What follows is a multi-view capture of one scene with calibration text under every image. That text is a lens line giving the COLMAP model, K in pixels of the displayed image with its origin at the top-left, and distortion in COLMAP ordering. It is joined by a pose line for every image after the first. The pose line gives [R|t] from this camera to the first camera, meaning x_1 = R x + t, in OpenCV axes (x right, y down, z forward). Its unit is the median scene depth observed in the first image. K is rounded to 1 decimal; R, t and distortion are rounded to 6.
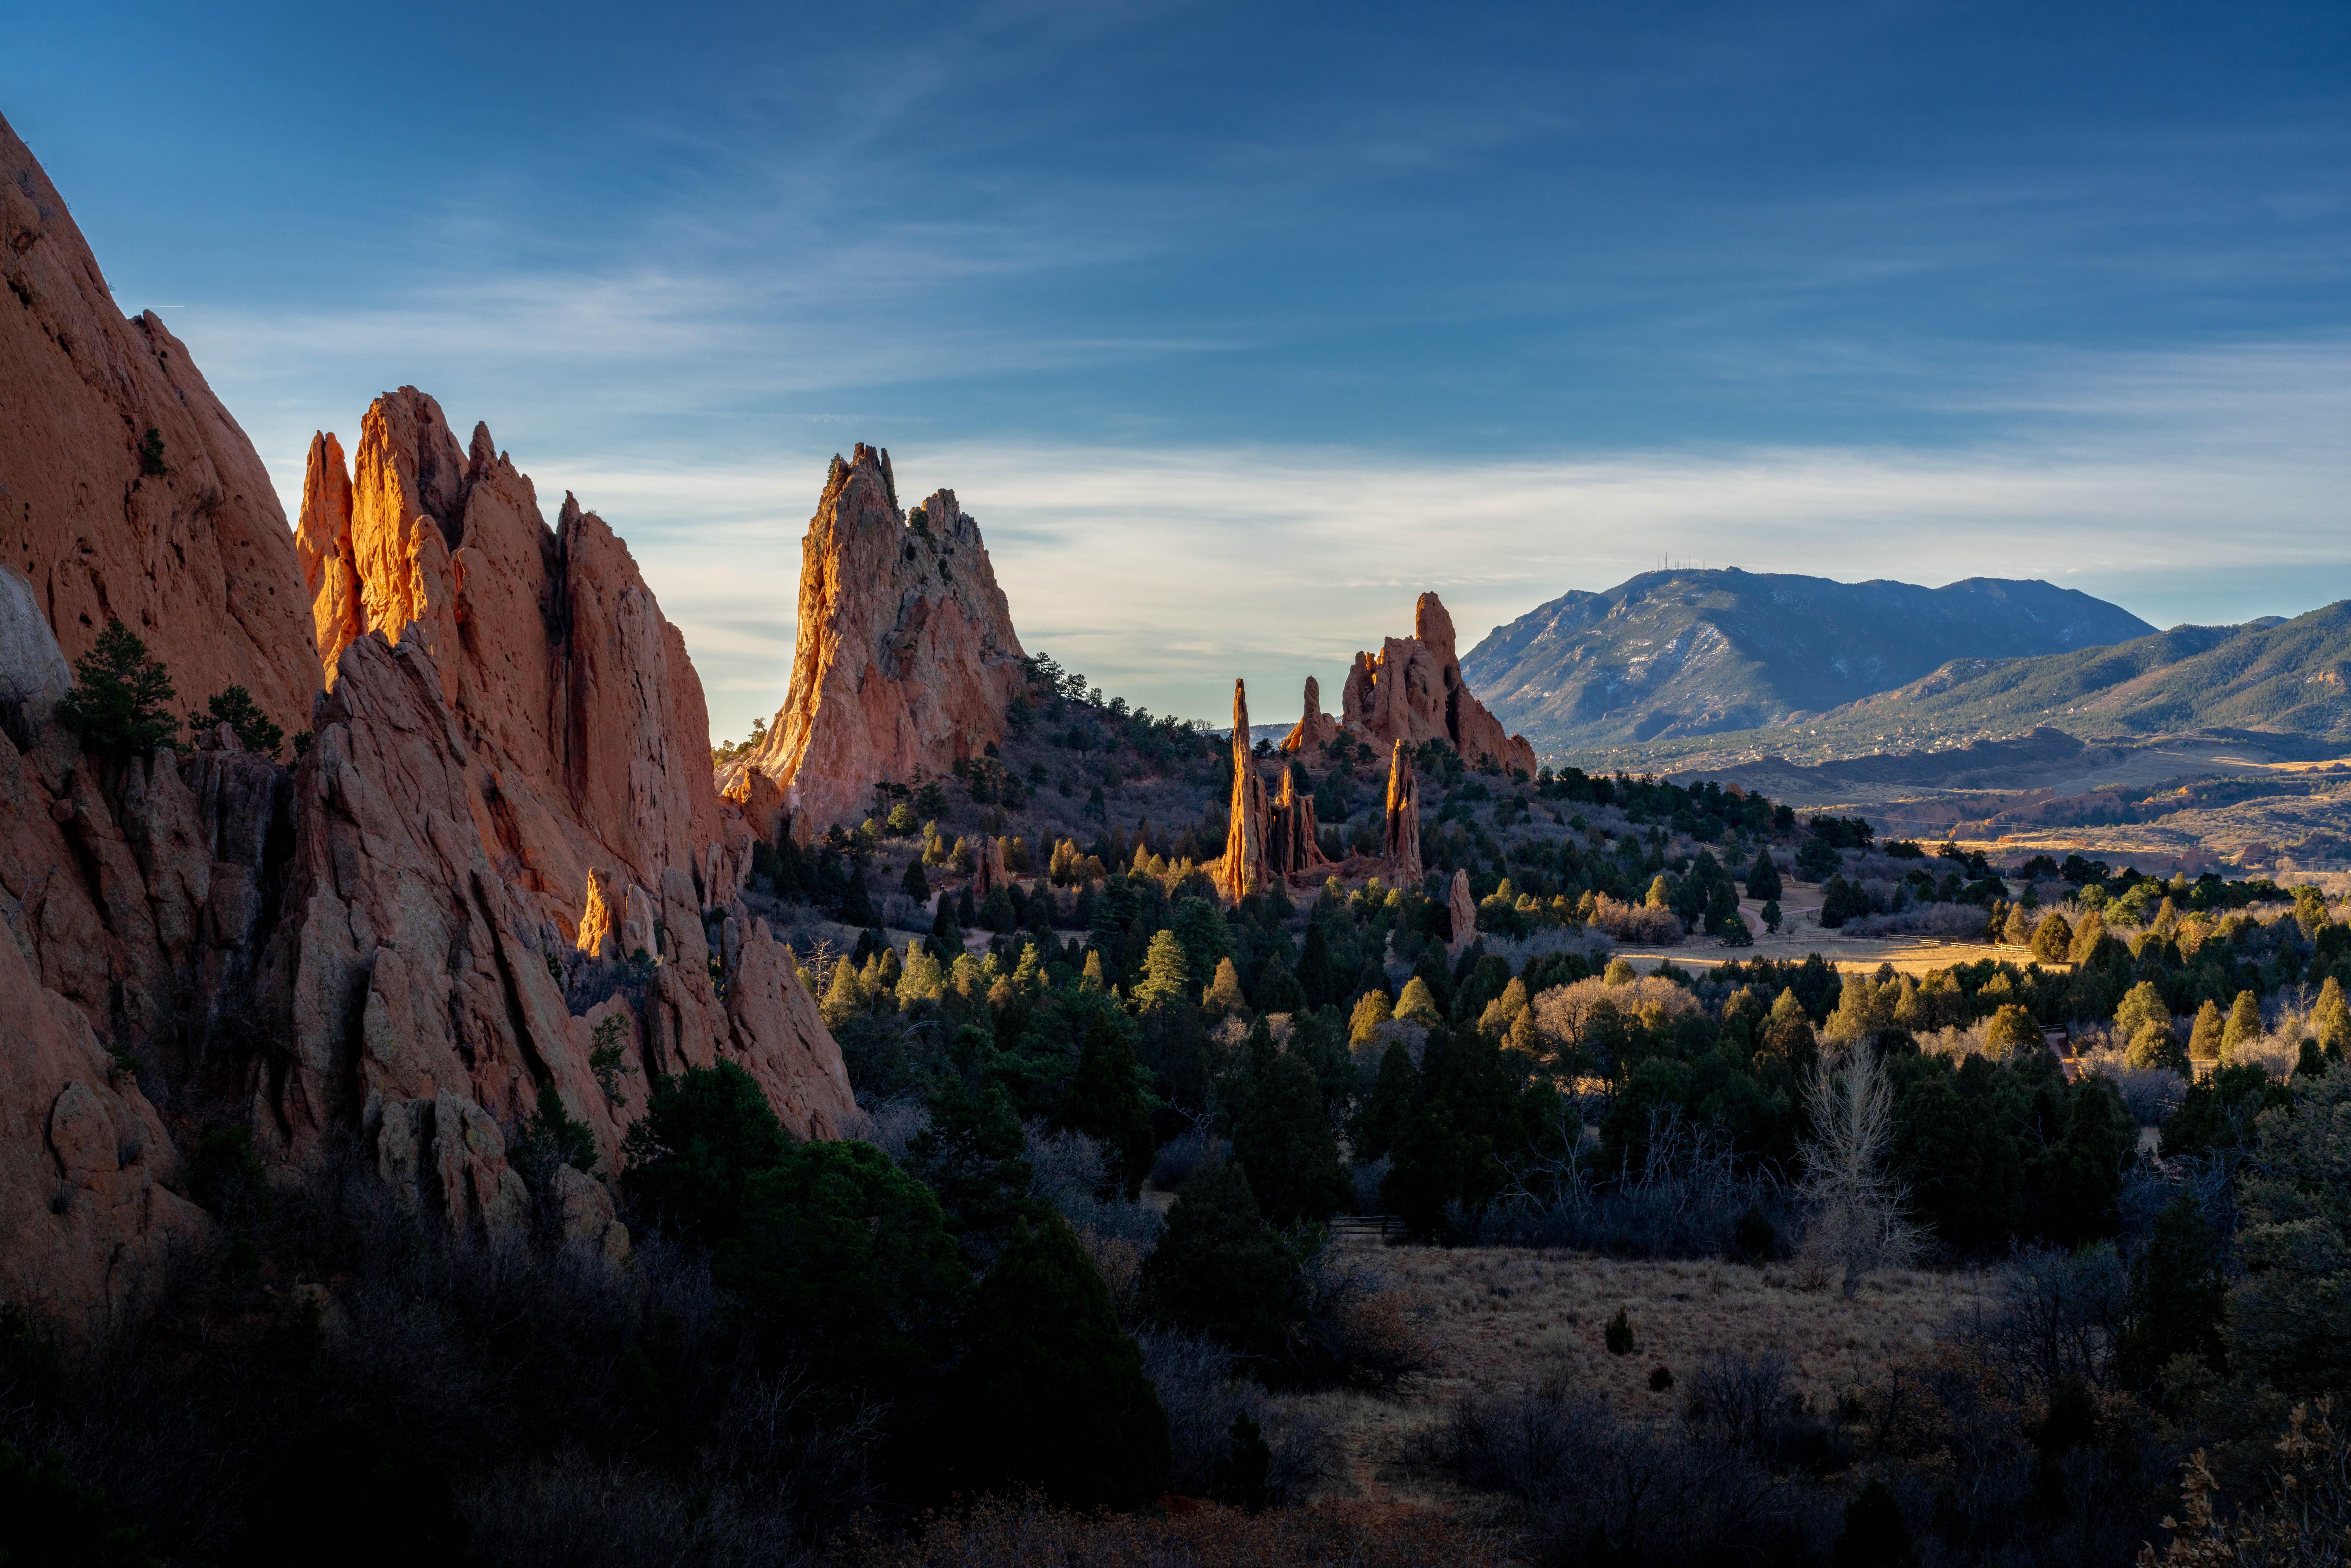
lens RADIAL K [[3309.0, 0, 1189.4], [0, 3309.0, 827.5], [0, 0, 1]] dist [-0.010067, 0.000000]
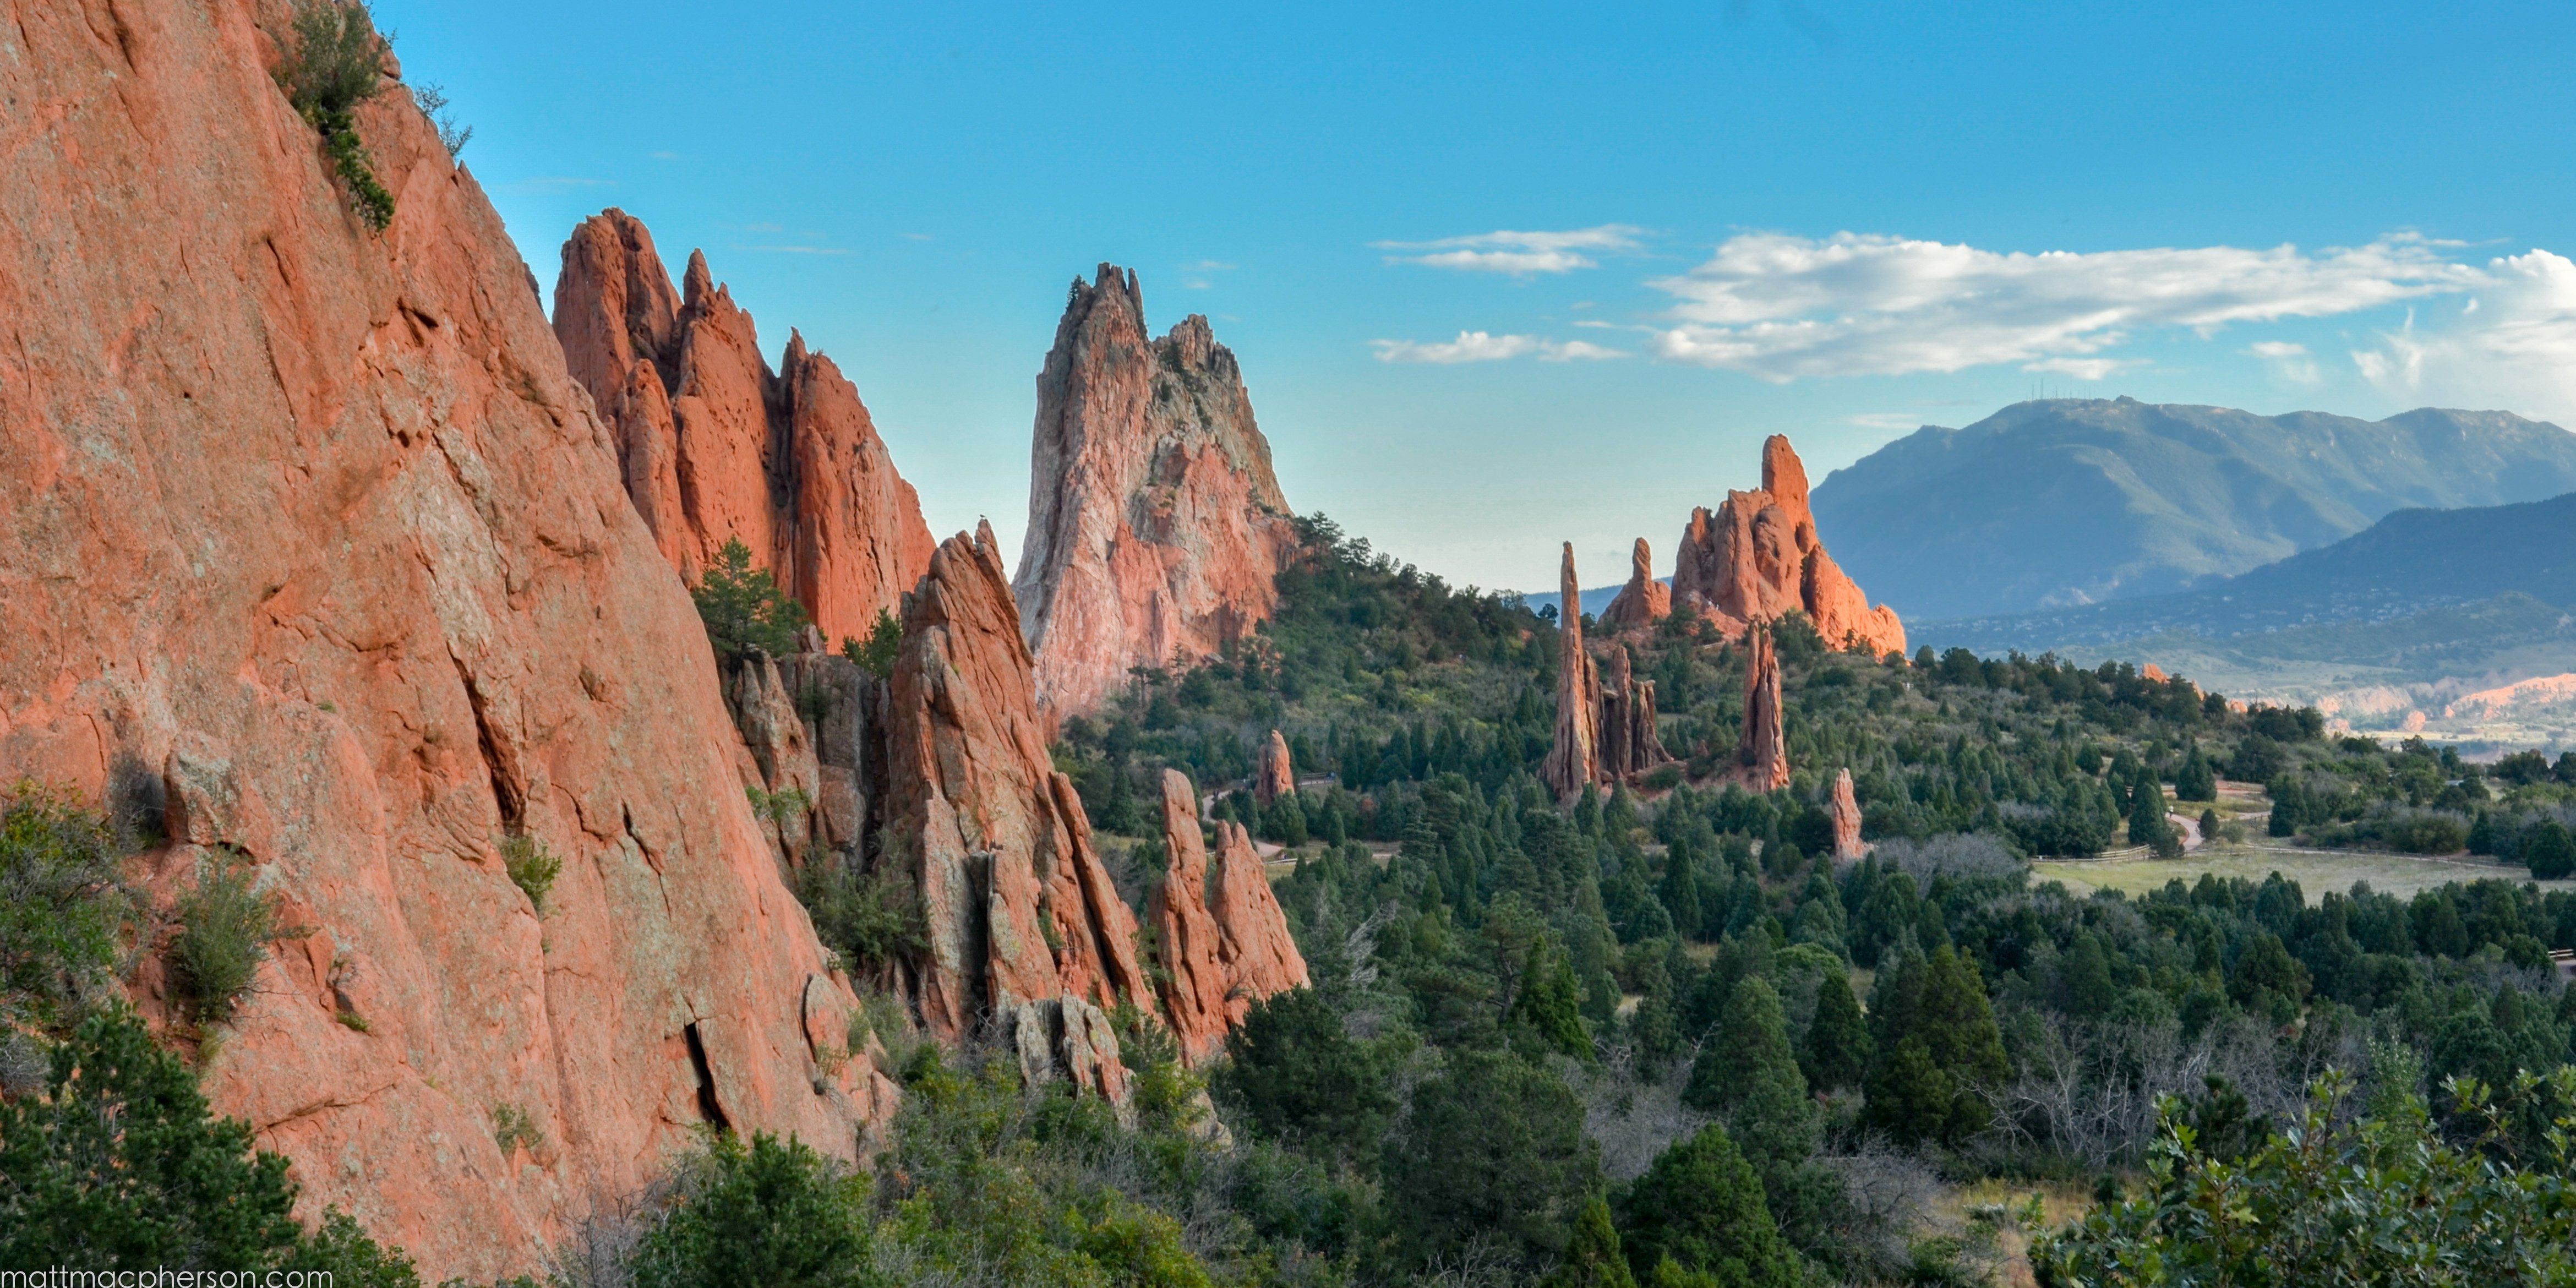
lens RADIAL K [[4070.7, 0, 1219.2], [0, 4070.7, 594.3], [0, 0, 1]] dist [-0.067070, 0.000000]
pose [[0.998479, -0.002889, -0.055066, -0.013892], [0.001226, 0.999543, -0.030215, -0.000578], [0.055128, 0.030102, 0.998025, -0.029994]]
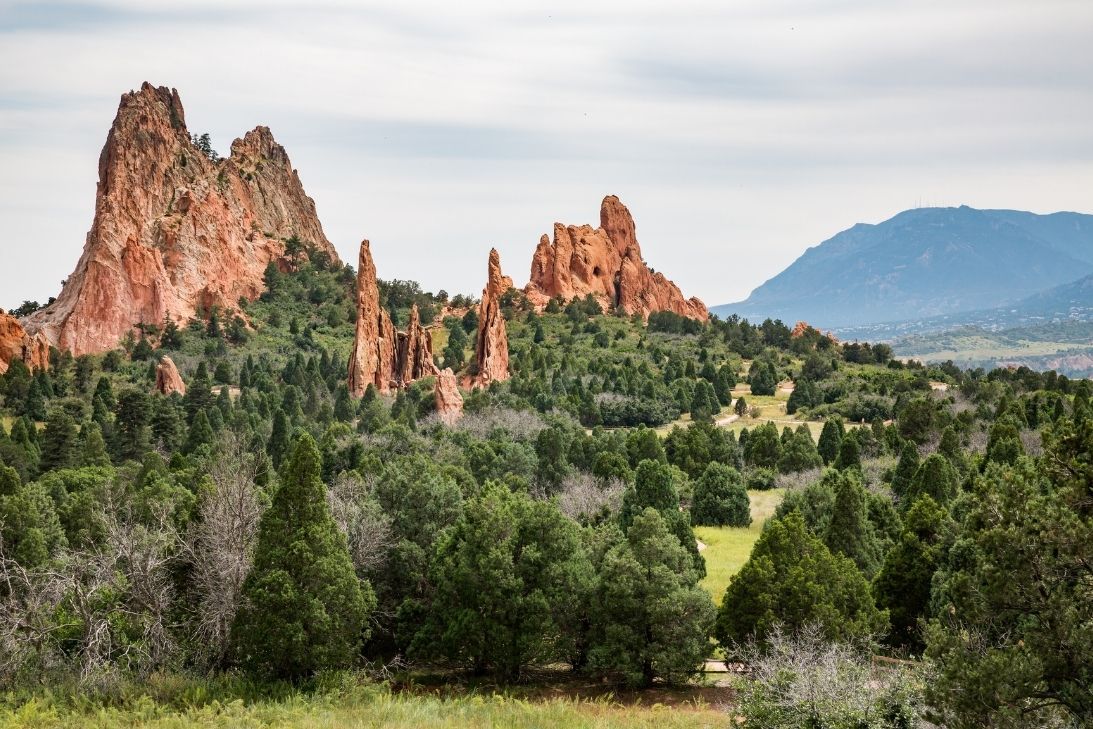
lens RADIAL K [[2066.6, 0, 571.1], [0, 2066.6, 375.6], [0, 0, 1]] dist [0.245863, 0.000000]
pose [[0.998762, -0.013934, -0.047755, 0.120494], [0.013642, 0.999886, -0.006438, 0.015272], [0.047839, 0.005779, 0.998838, 0.130612]]
